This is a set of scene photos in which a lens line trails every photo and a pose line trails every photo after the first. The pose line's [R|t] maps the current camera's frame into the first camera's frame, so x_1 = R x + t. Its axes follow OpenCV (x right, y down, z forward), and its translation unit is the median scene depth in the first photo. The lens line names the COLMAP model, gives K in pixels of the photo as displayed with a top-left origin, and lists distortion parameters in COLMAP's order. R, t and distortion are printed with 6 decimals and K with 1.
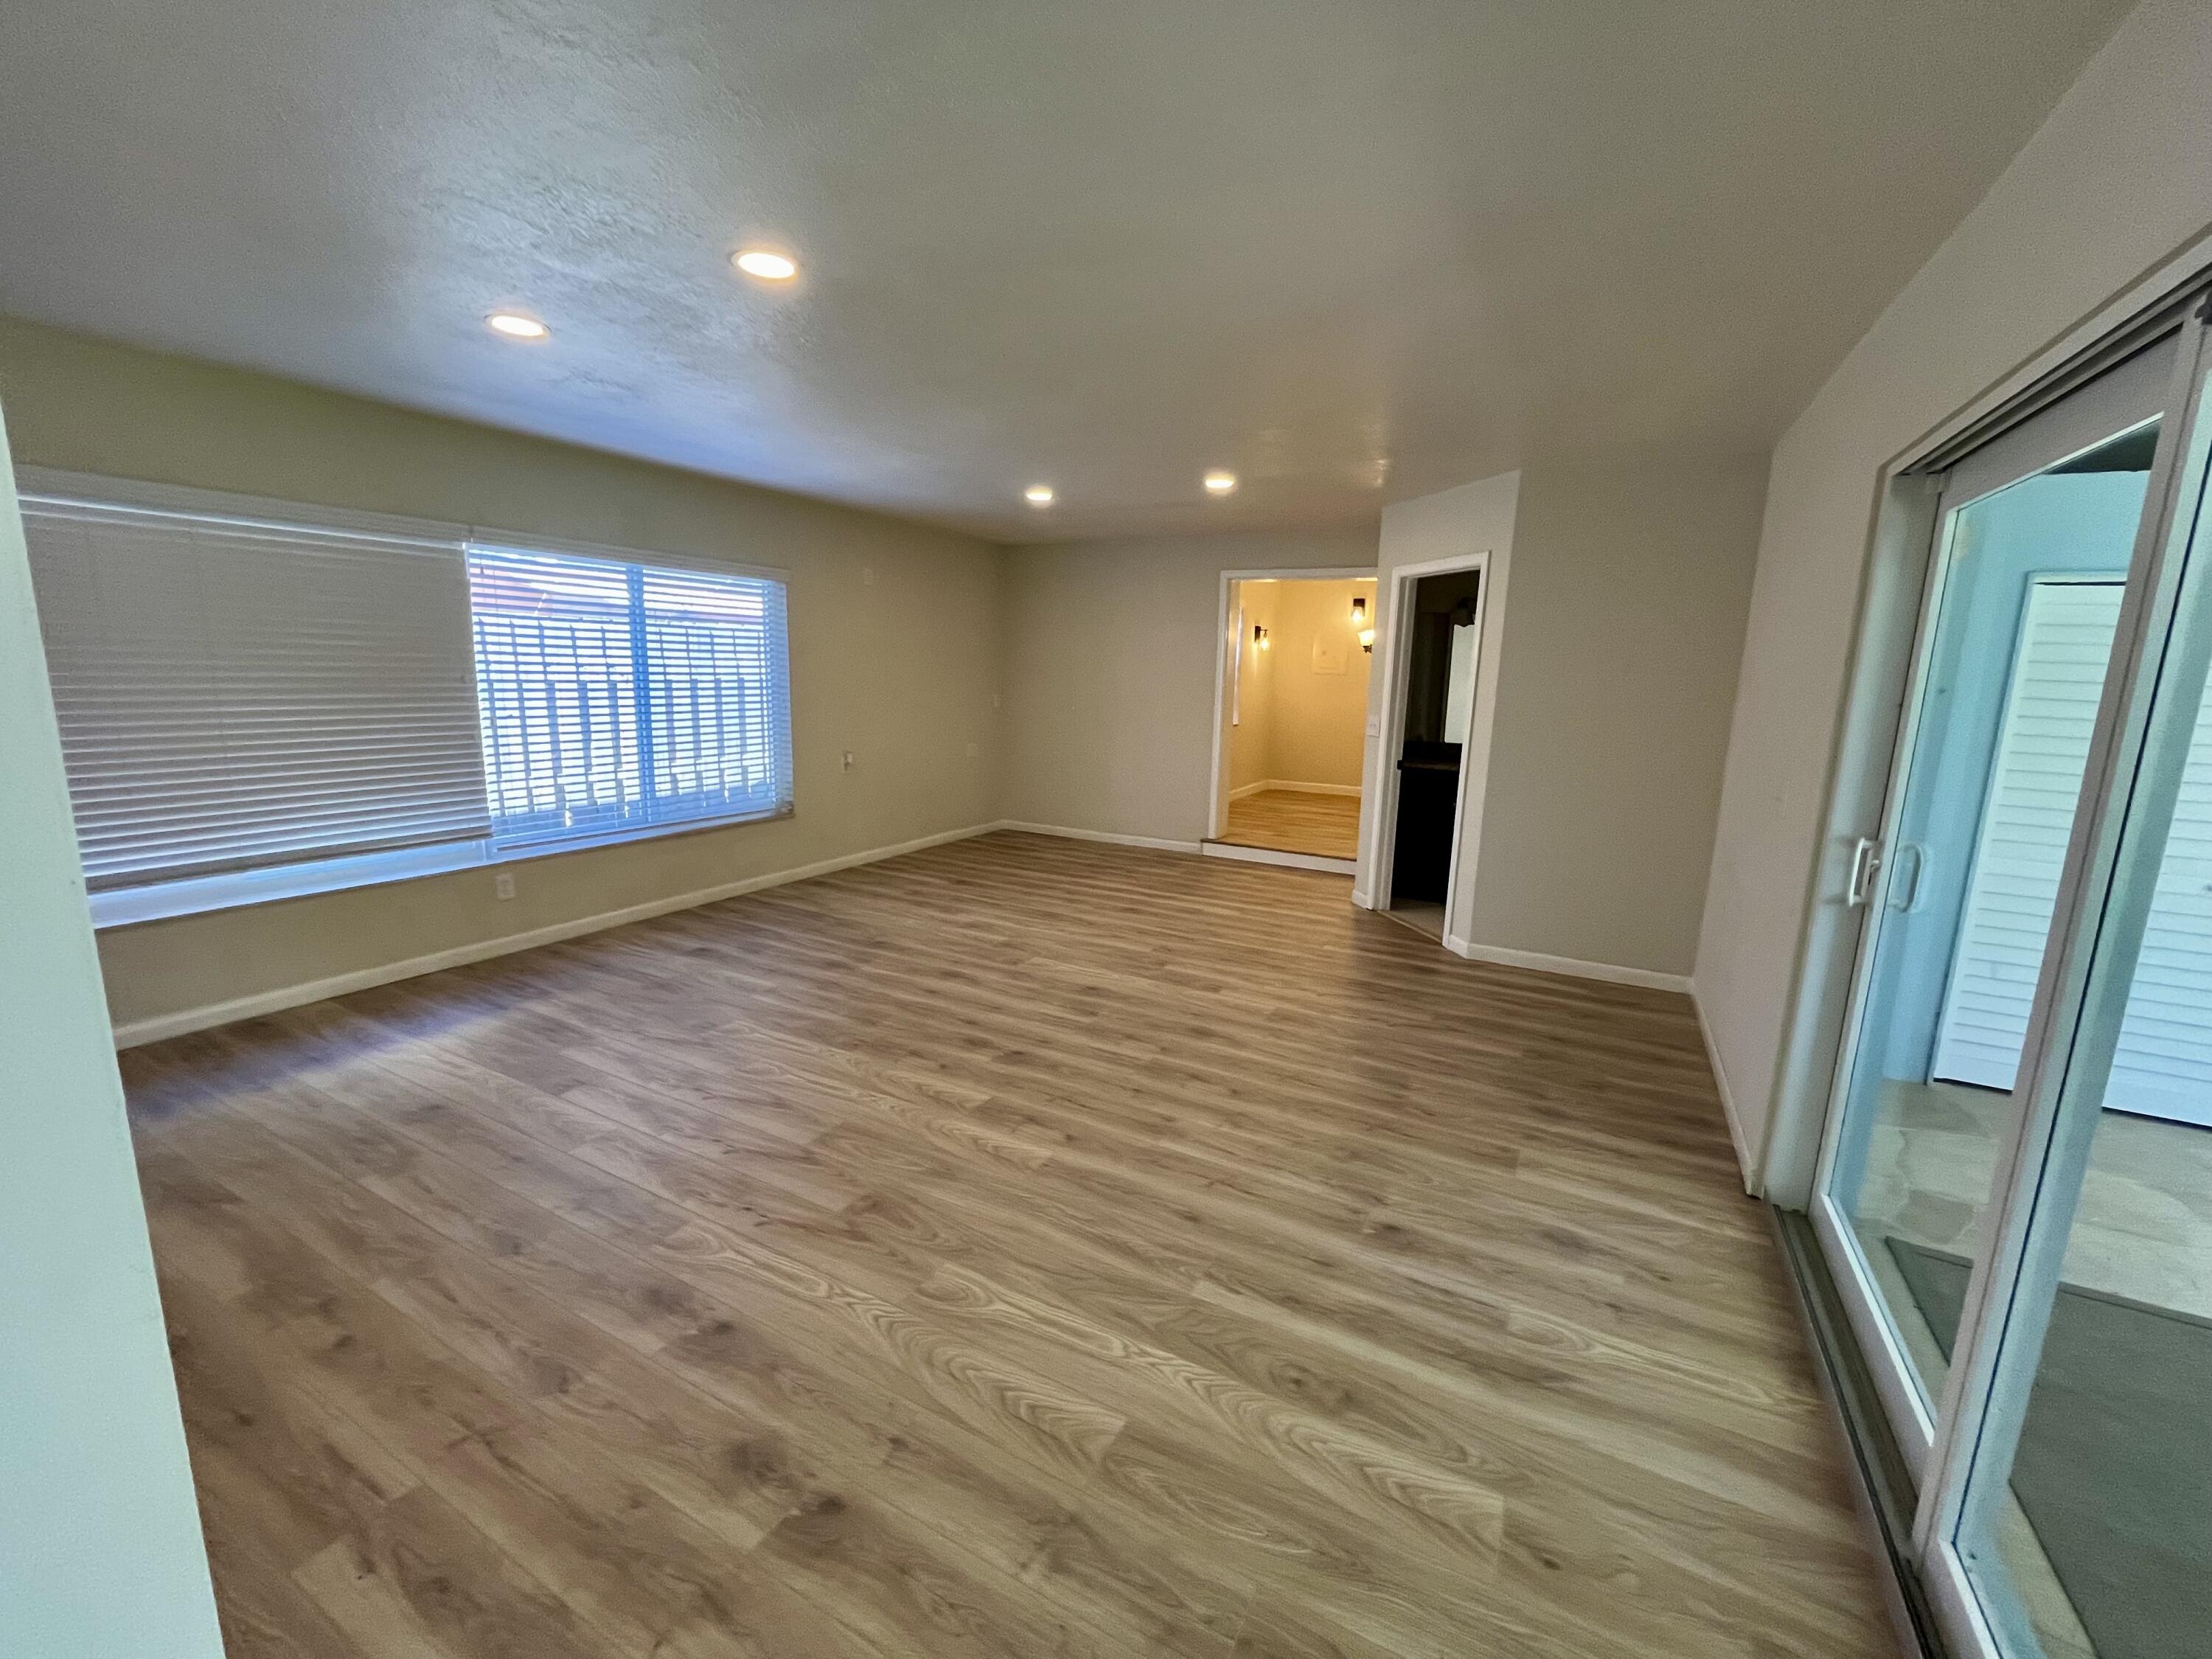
lens RADIAL K [[896.3, 0, 1097.5], [0, 896.3, 827.9], [0, 0, 1]] dist [-0.001124, -0.000525]
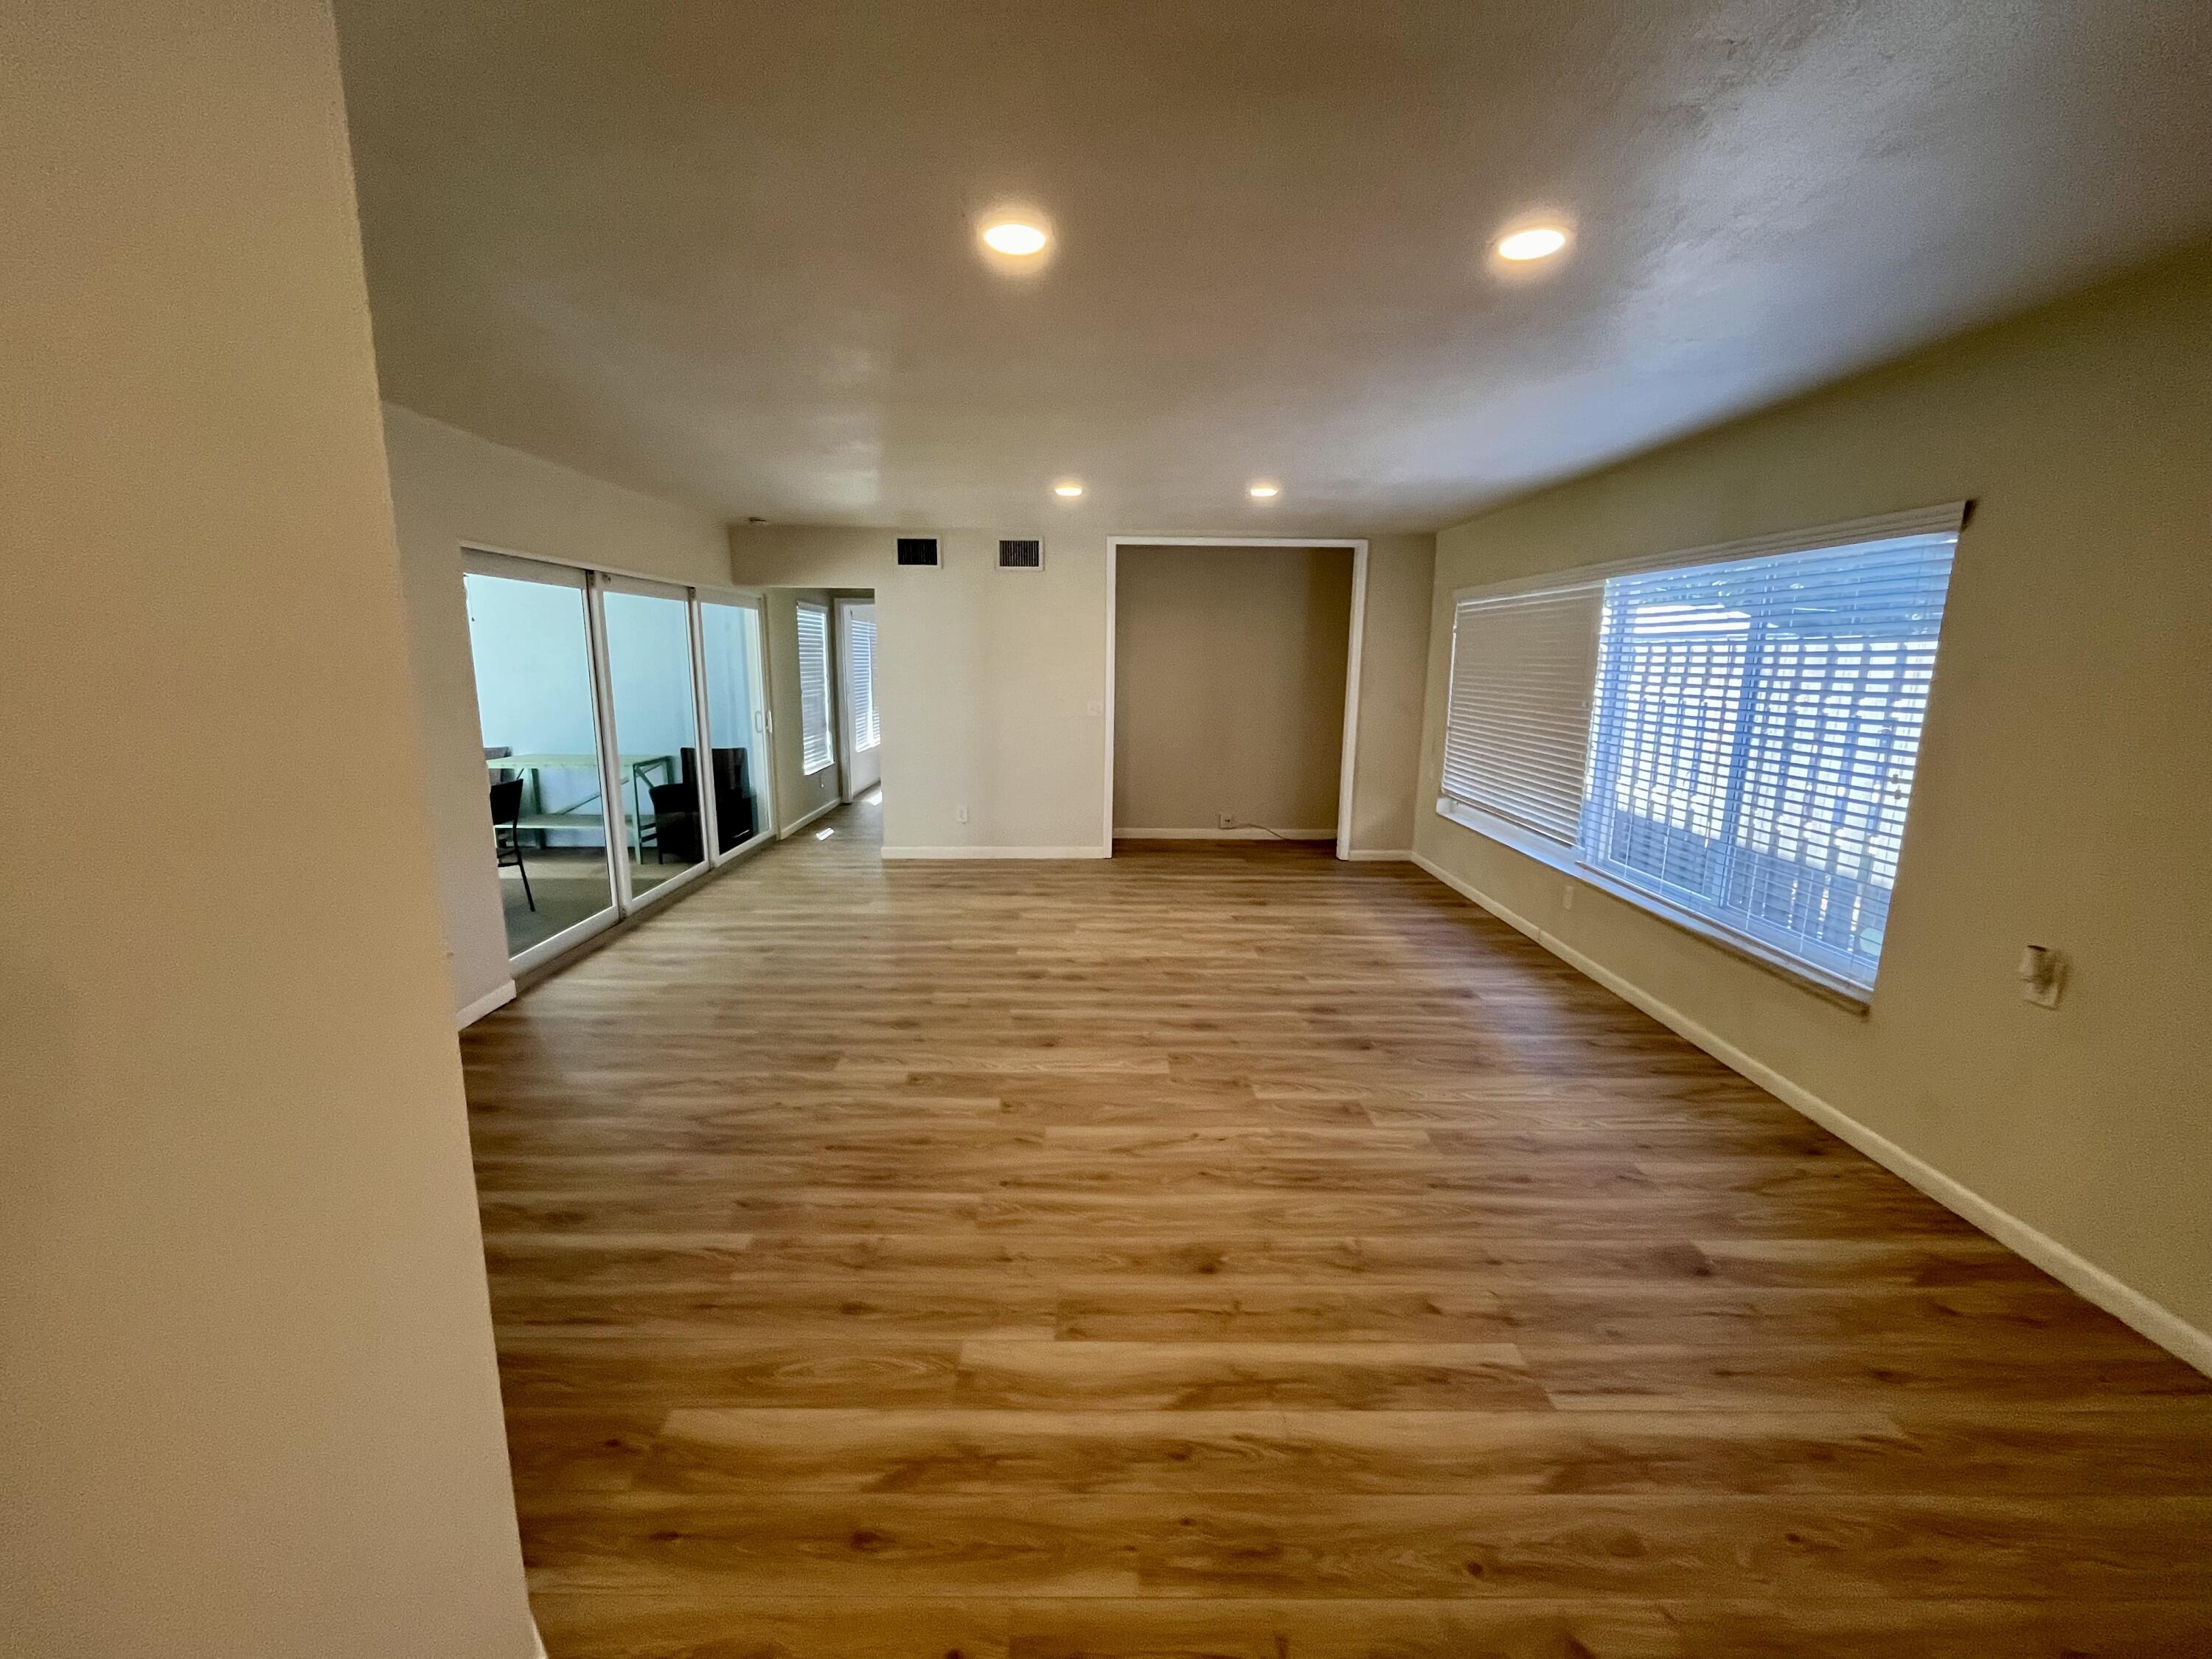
lens RADIAL K [[896.3, 0, 1097.5], [0, 896.3, 827.9], [0, 0, 1]] dist [-0.001124, -0.000525]
pose [[-0.873017, 0.062026, -0.483730, 0.375916], [-0.114382, 0.938171, 0.326729, -0.323992], [0.474087, 0.340570, -0.811944, 1.713008]]
